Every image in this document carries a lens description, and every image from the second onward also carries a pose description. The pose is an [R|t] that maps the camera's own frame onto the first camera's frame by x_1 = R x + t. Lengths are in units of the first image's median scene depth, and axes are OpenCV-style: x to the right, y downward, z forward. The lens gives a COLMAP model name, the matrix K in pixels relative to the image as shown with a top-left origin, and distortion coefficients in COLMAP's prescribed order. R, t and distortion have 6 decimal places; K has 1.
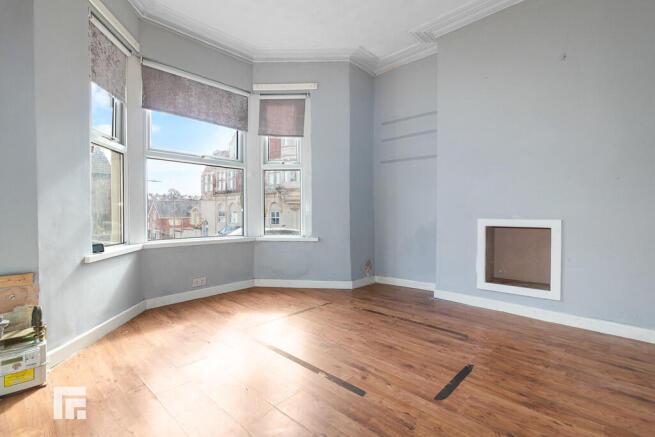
lens RADIAL K [[305.8, 0, 327.5], [0, 305.8, 218.5], [0, 0, 1]] dist [0.000790, 0.000039]
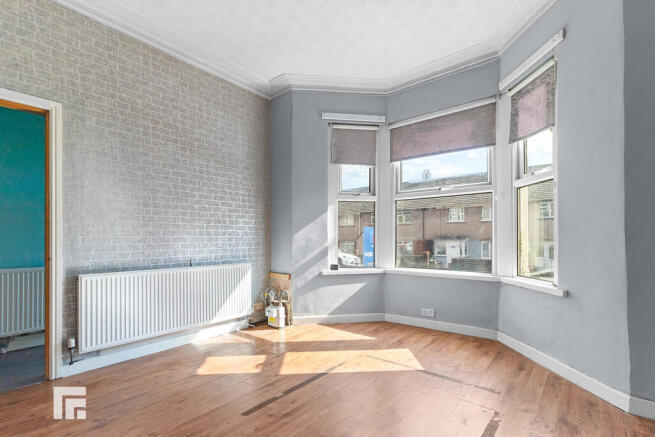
lens RADIAL K [[310.3, 0, 326.8], [0, 310.3, 241.2], [0, 0, 1]] dist [-0.002556, -0.000372]
pose [[0.068296, -0.004533, -0.997655, 0.604081], [-0.020427, 0.999774, -0.005941, -0.019333], [0.997456, 0.020785, 0.068188, 0.590875]]
